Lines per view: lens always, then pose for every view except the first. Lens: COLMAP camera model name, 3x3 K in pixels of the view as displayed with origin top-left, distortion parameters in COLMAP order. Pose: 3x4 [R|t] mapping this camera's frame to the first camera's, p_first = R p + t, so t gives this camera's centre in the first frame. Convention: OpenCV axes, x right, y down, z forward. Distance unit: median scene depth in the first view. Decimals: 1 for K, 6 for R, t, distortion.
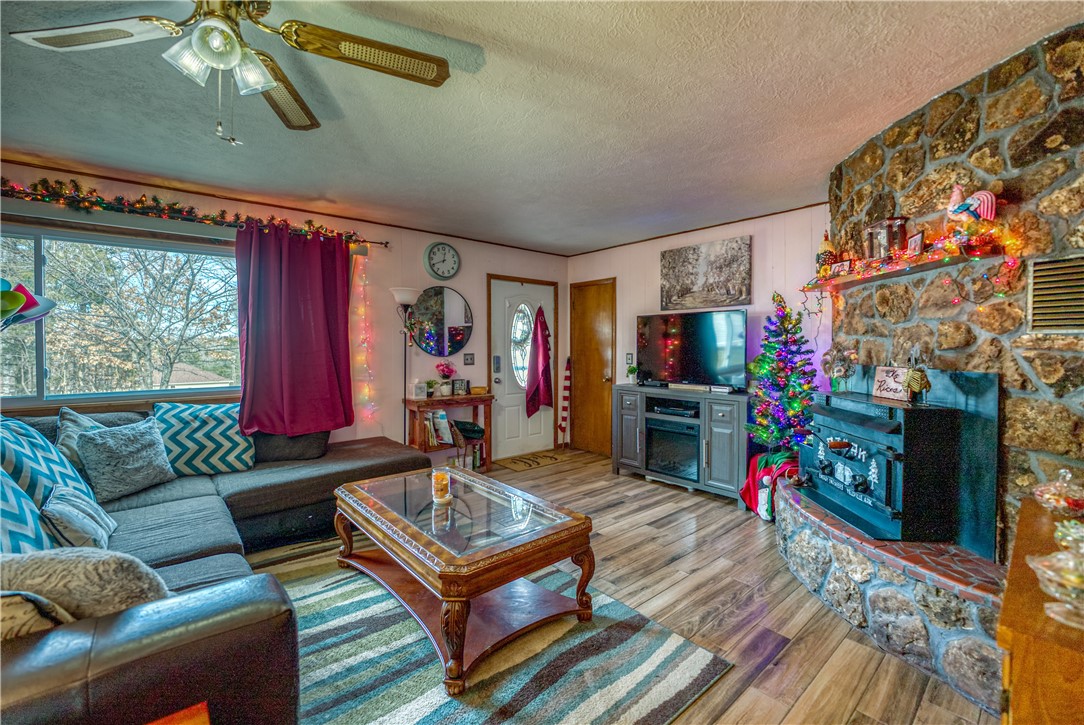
lens RADIAL K [[451.0, 0, 542.4], [0, 451.0, 354.5], [0, 0, 1]] dist [-0.000978, 0.000540]
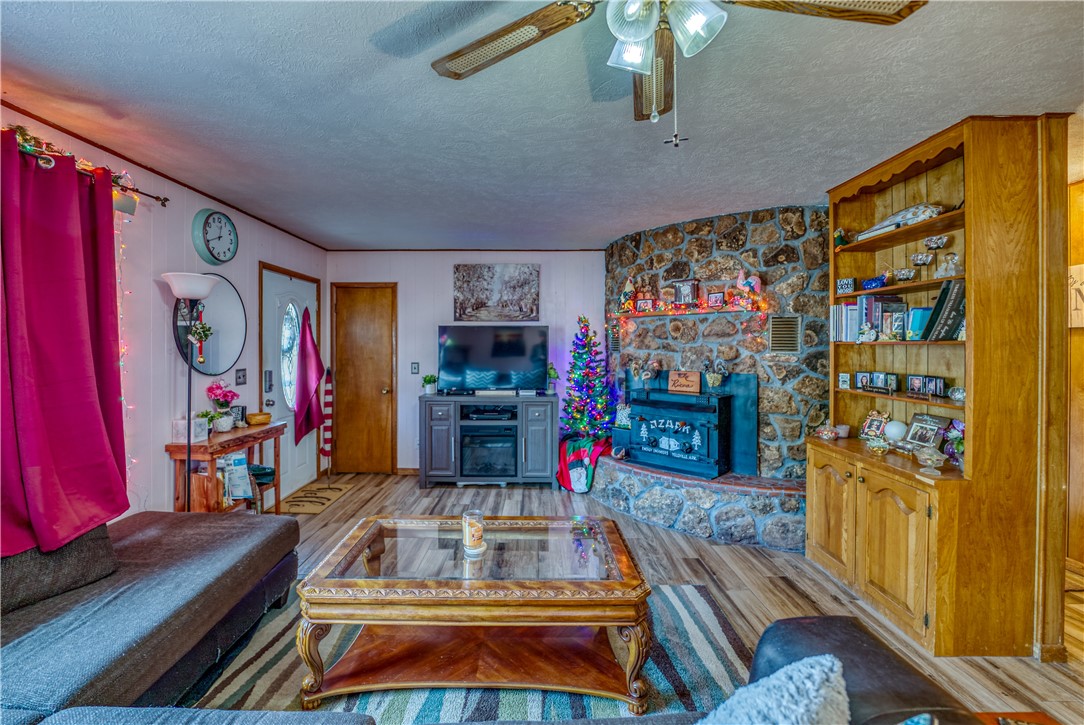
lens RADIAL K [[459.8, 0, 520.1], [0, 459.8, 349.1], [0, 0, 1]] dist [-0.003803, -0.000052]
pose [[0.669543, -0.005042, 0.742756, -0.758539], [0.012423, 0.999913, -0.004411, -0.046857], [-0.742669, 0.012181, 0.669548, 0.324038]]
